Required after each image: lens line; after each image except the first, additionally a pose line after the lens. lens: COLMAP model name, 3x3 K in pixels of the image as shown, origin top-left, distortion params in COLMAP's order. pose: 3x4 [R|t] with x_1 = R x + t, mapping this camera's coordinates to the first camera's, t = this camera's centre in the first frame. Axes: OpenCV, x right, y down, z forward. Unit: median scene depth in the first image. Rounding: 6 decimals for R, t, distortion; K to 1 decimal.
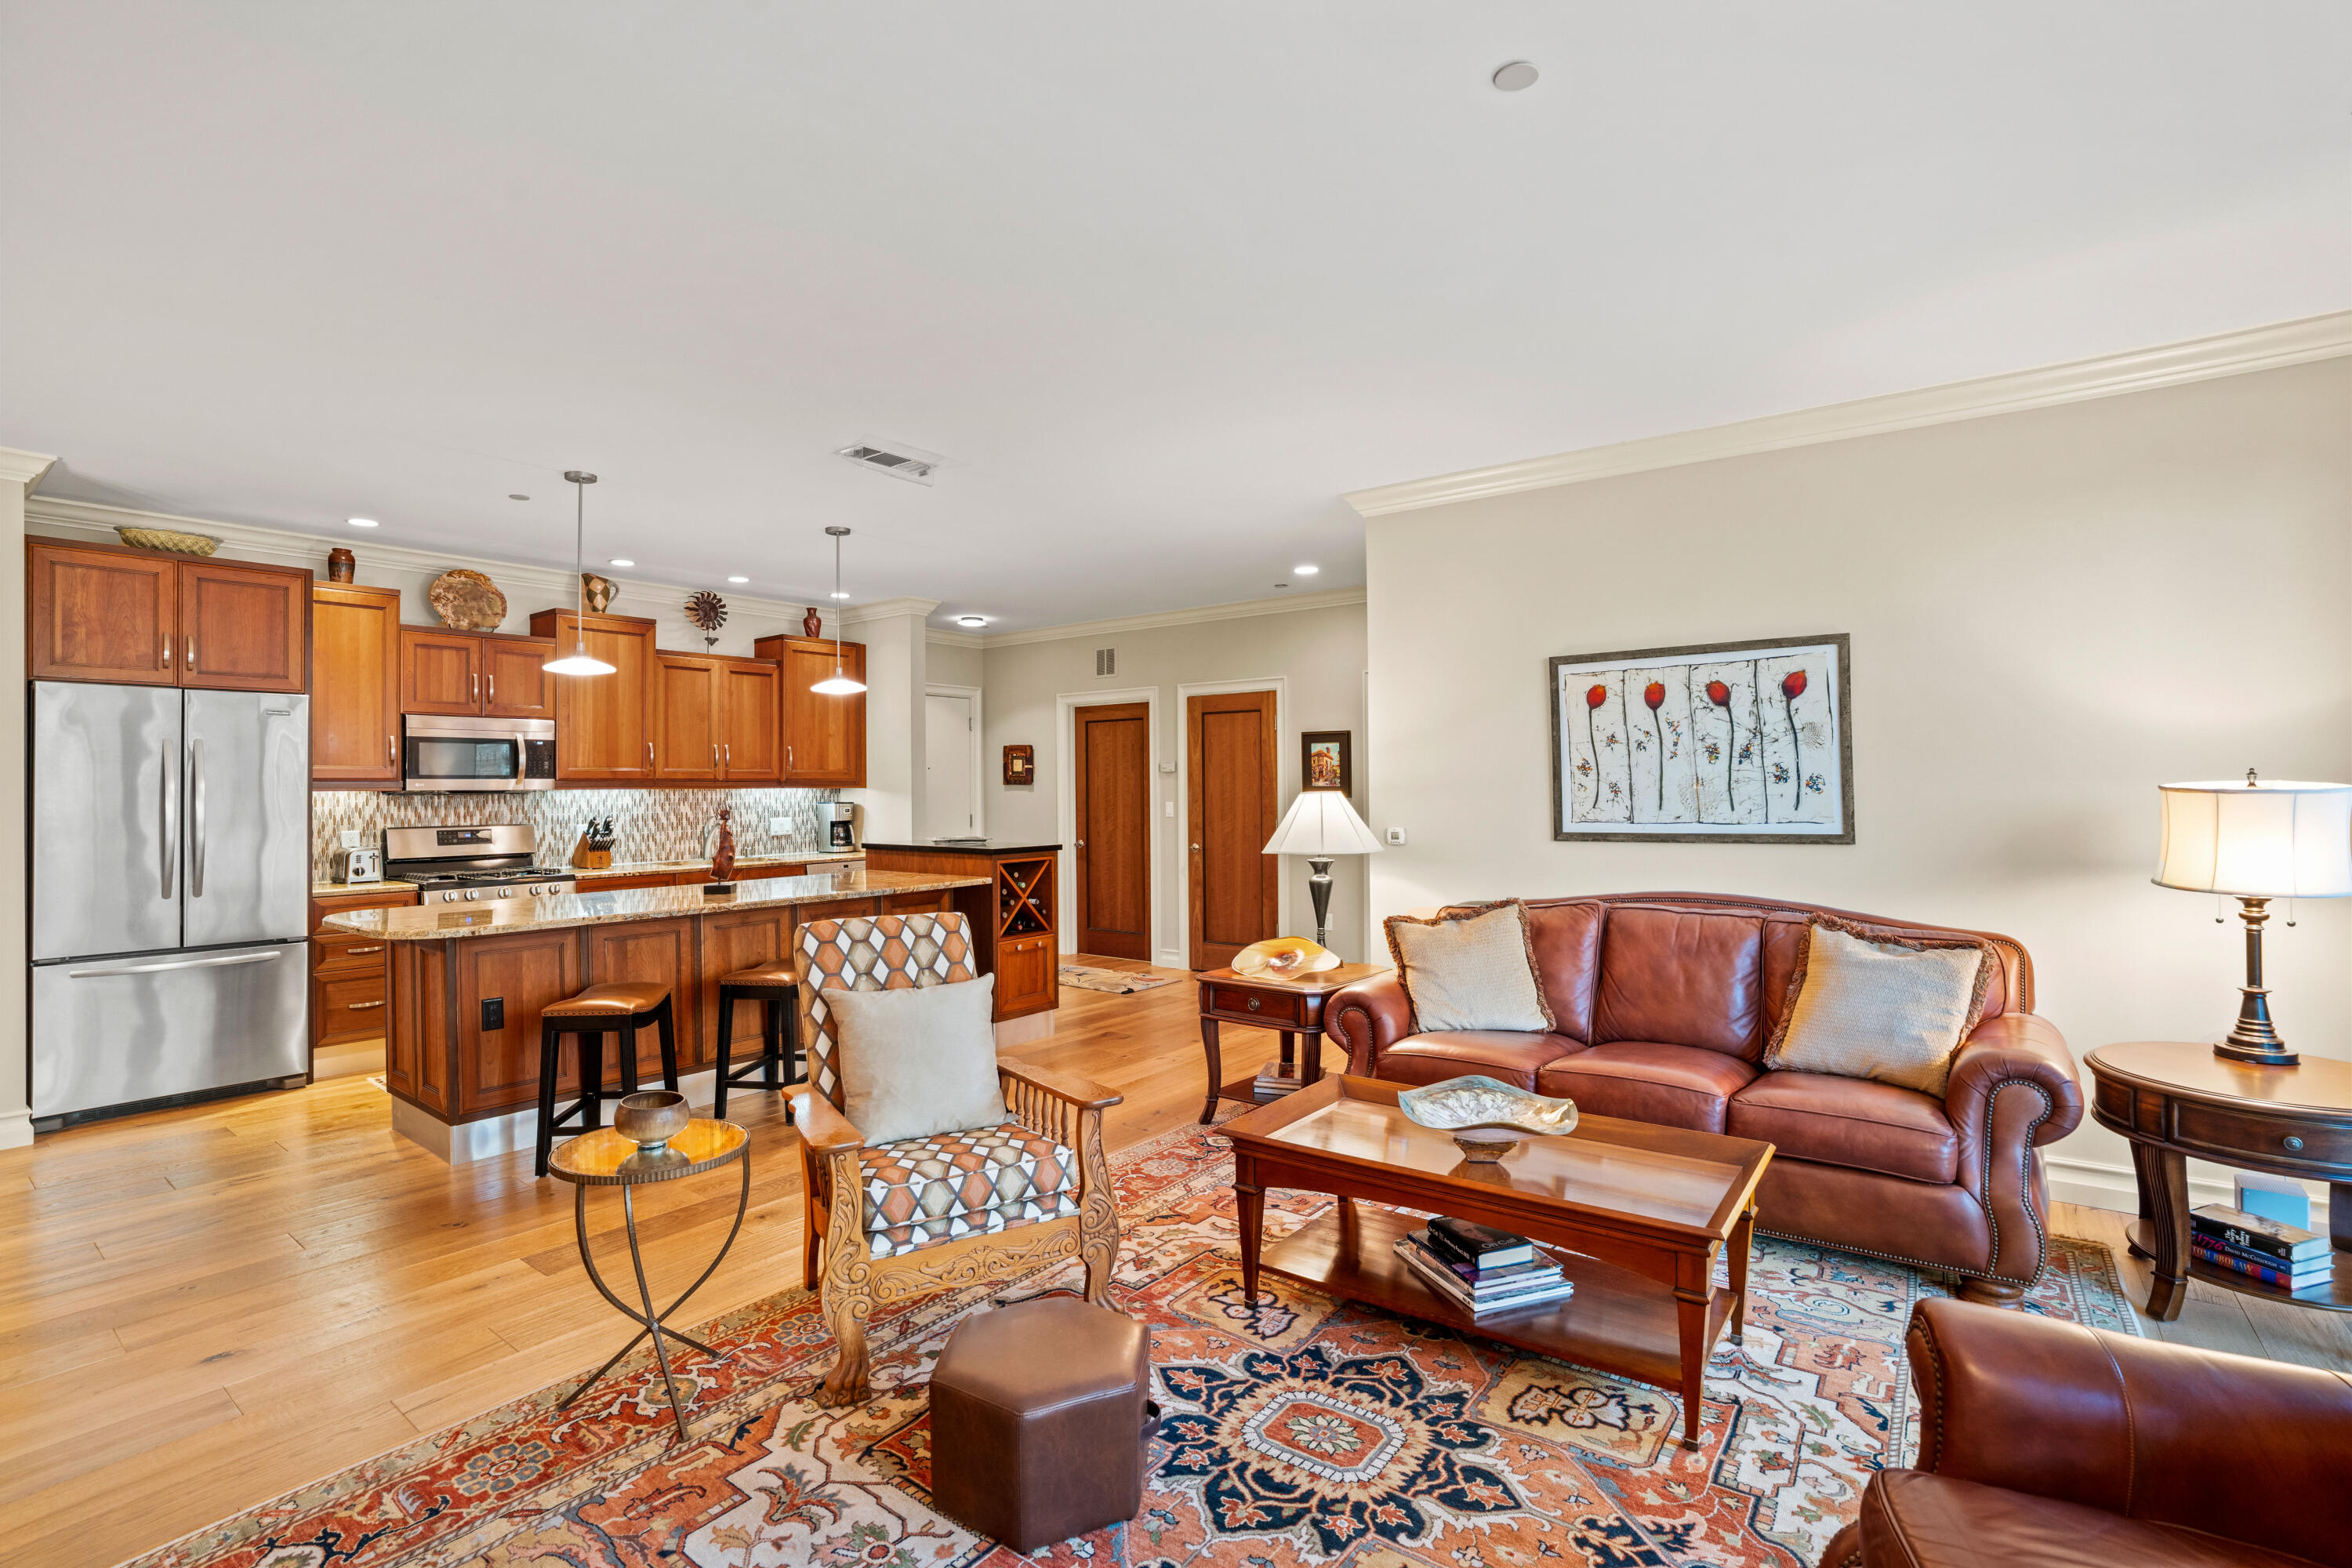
lens RADIAL K [[1092.4, 0, 1176.0], [0, 1092.4, 784.0], [0, 0, 1]] dist [-0.067081, 0.022195]
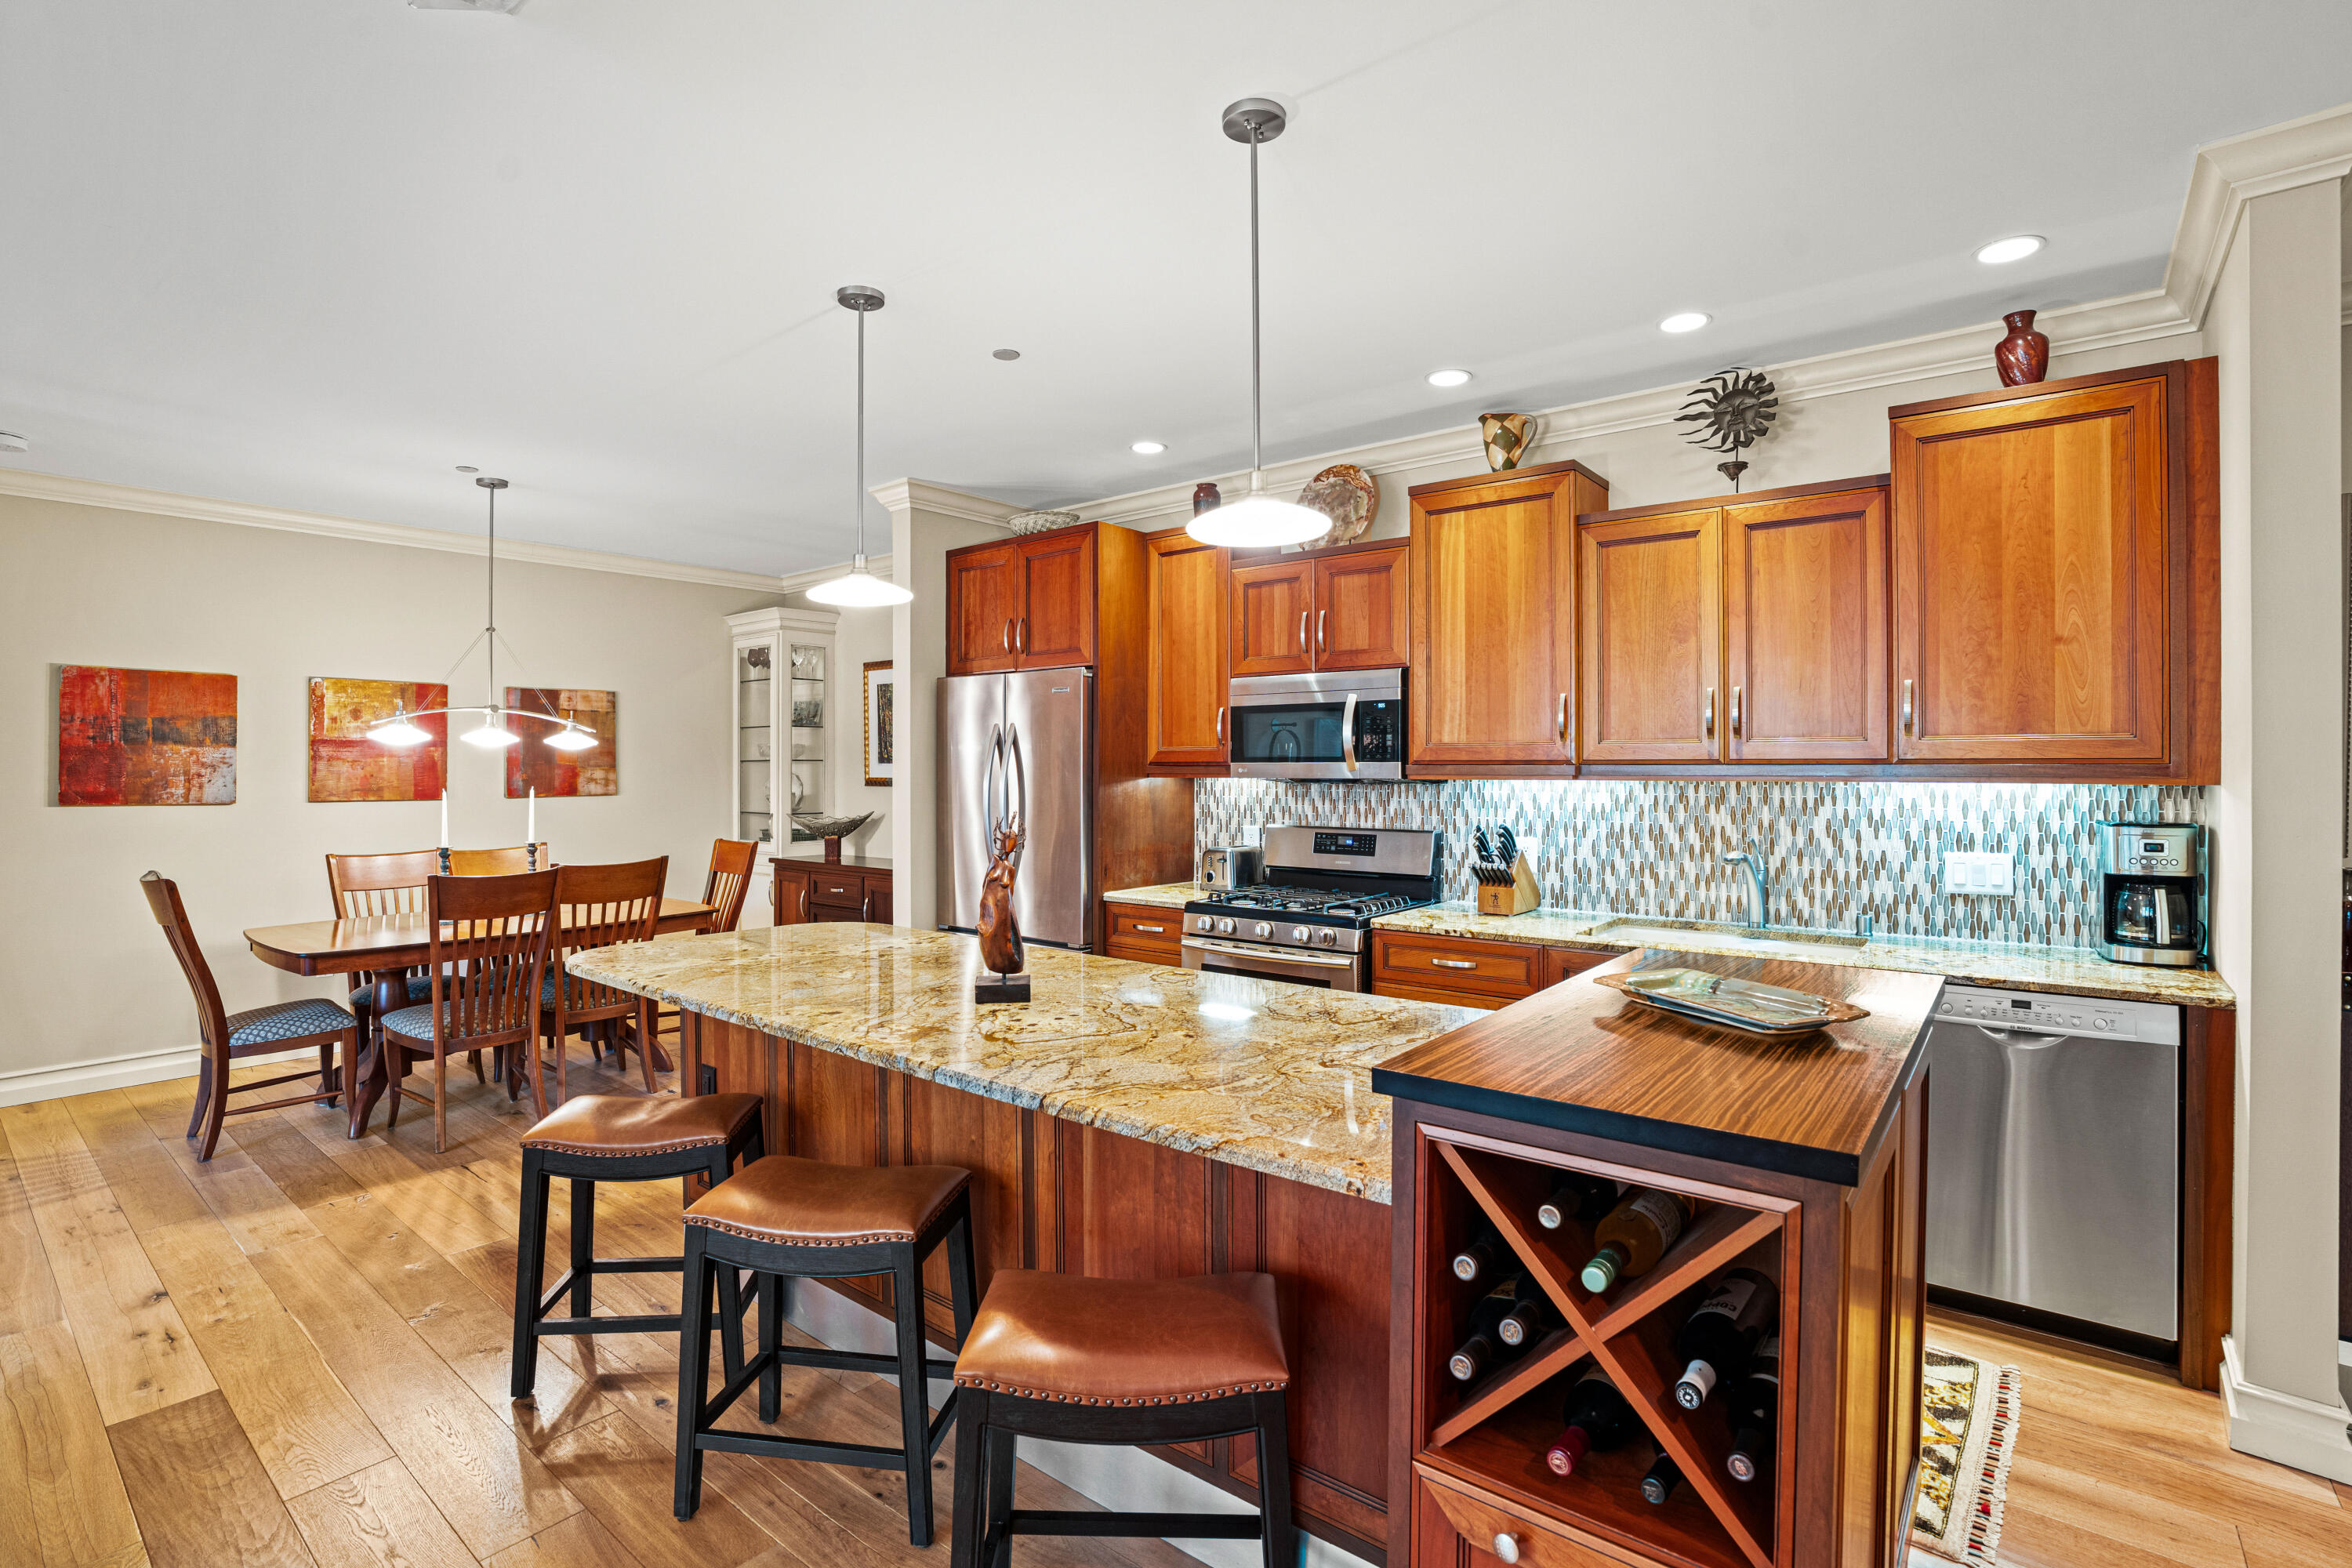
lens RADIAL K [[1092.4, 0, 1176.0], [0, 1092.4, 784.0], [0, 0, 1]] dist [-0.067081, 0.022195]
pose [[-0.032928, 0.019944, -0.999259, 0.060925], [0.002474, 0.999799, 0.019873, -0.004665], [0.999455, -0.001818, -0.032970, 0.925550]]
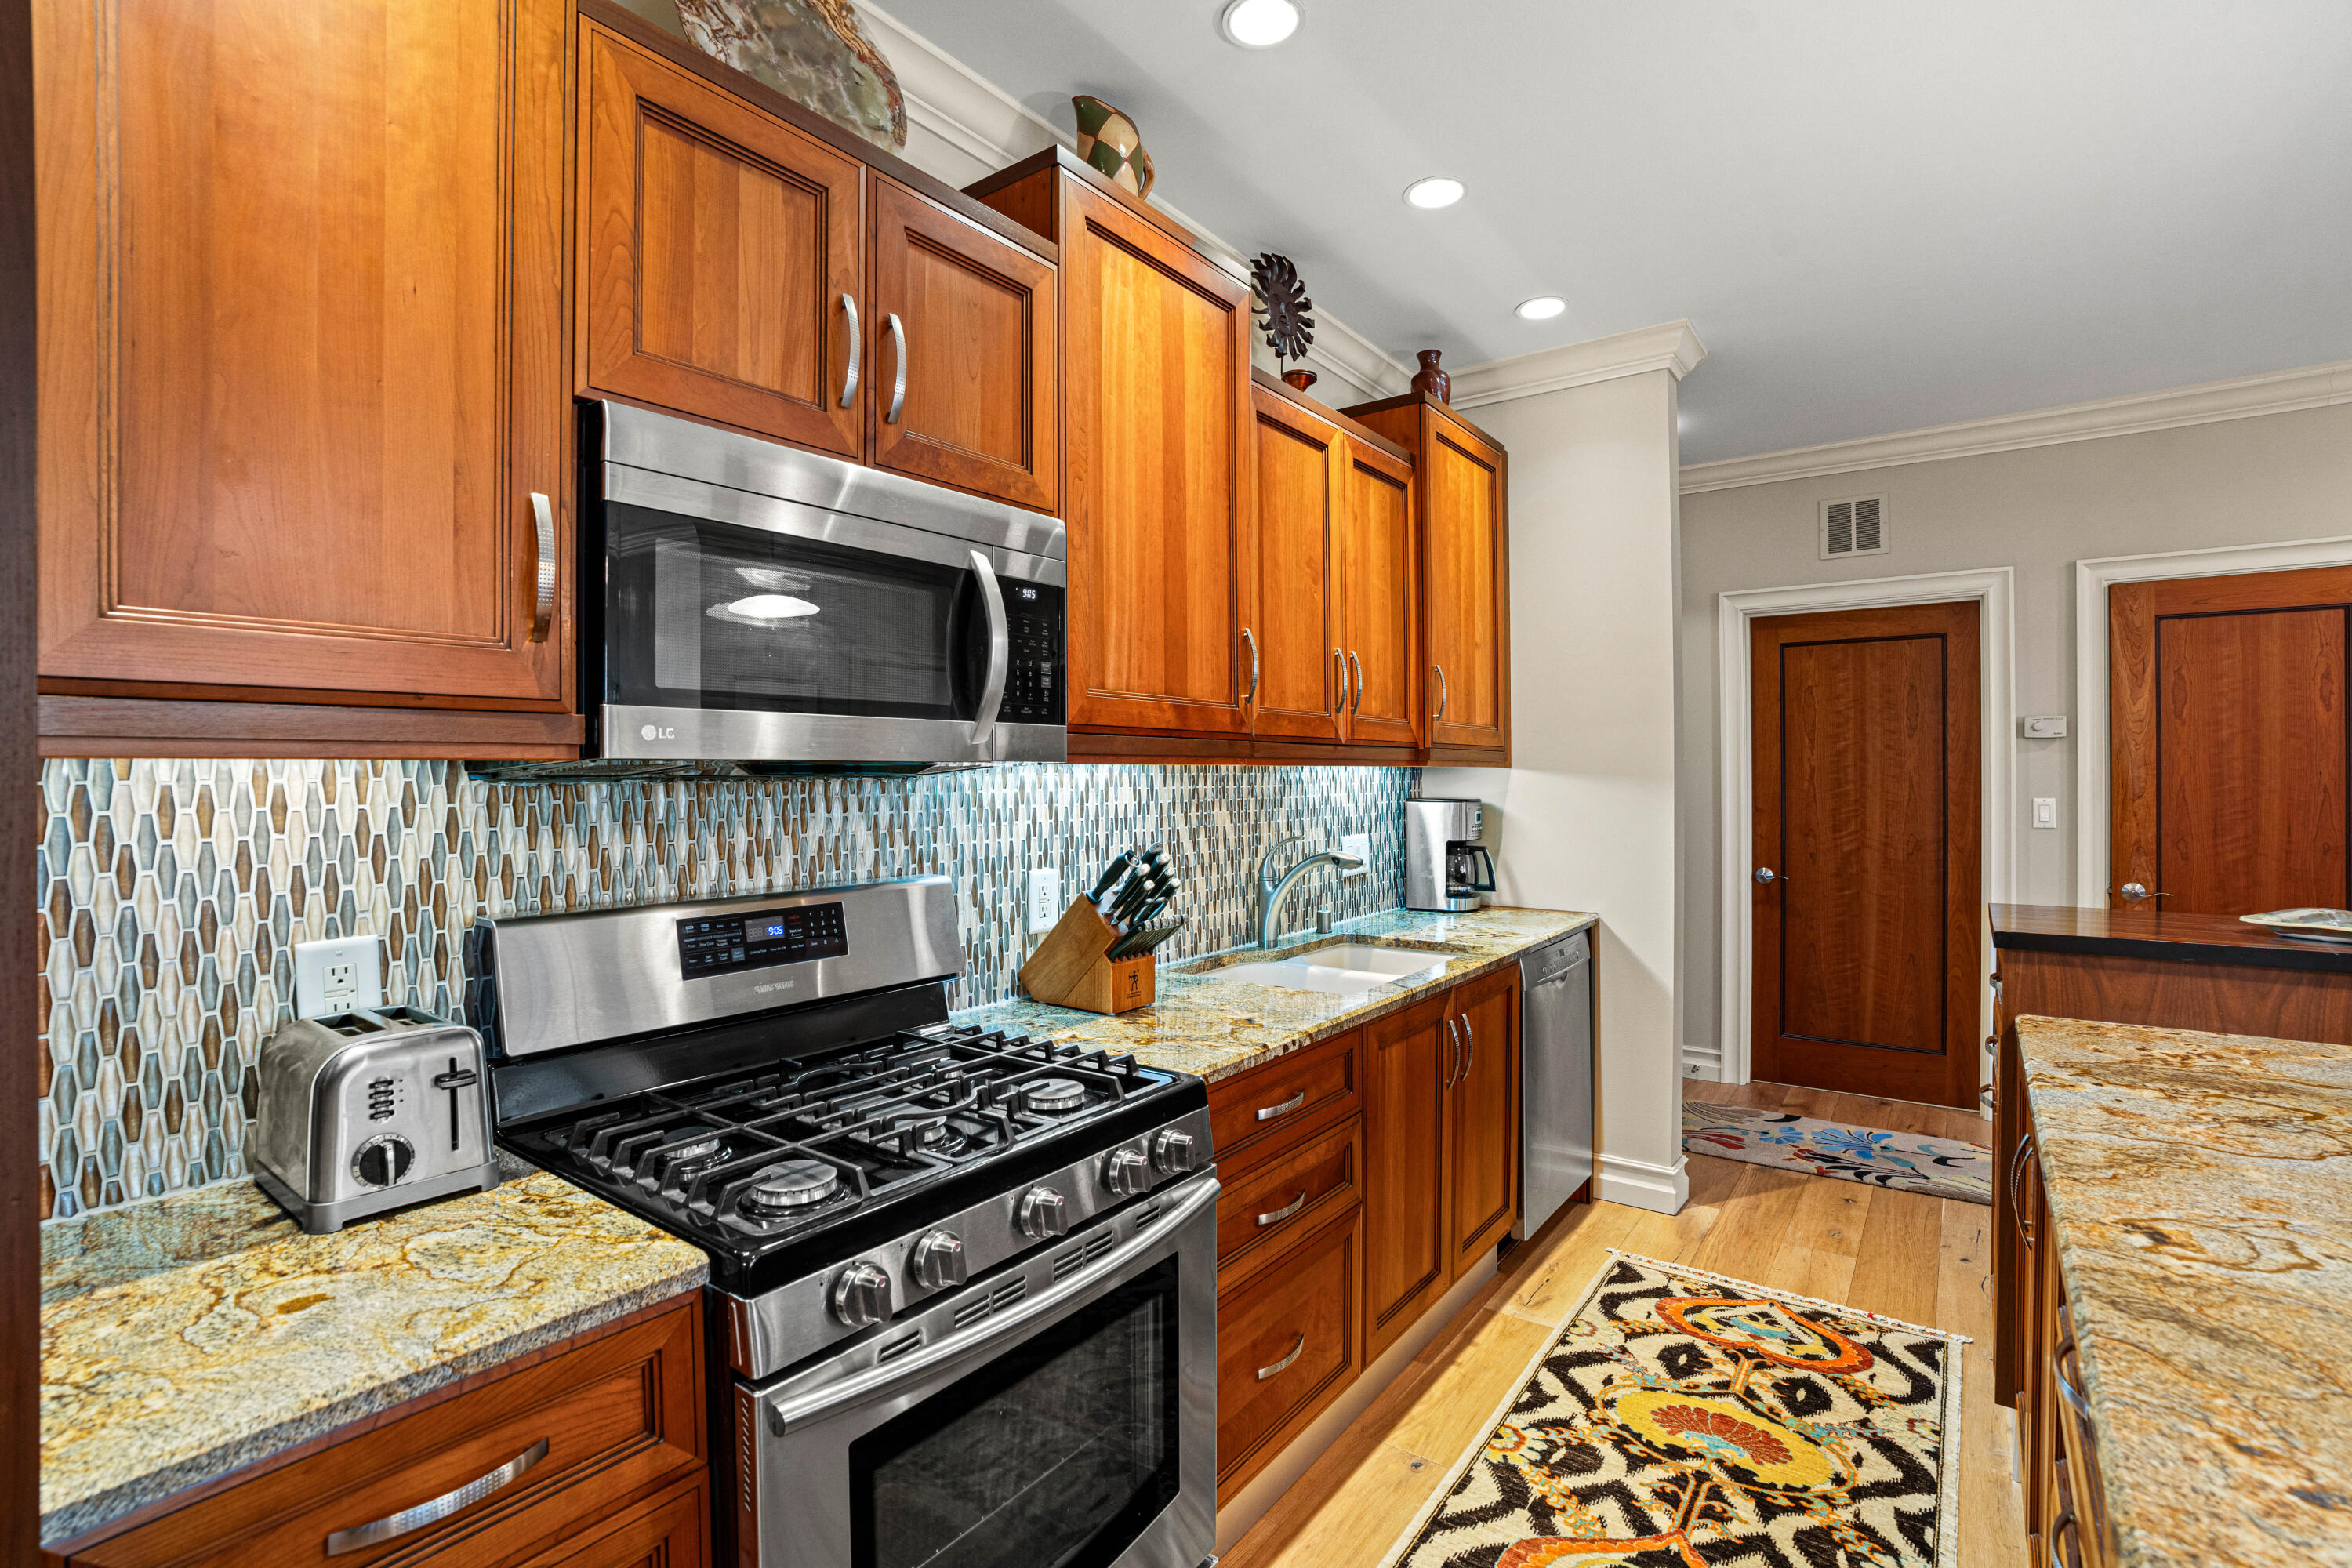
lens RADIAL K [[1092.4, 0, 1176.0], [0, 1092.4, 784.0], [0, 0, 1]] dist [-0.067081, 0.022195]
pose [[0.999941, 0.001656, 0.010701, -0.576397], [-0.001763, 0.999948, 0.010021, 0.008322], [-0.010684, -0.010039, 0.999893, 0.737073]]
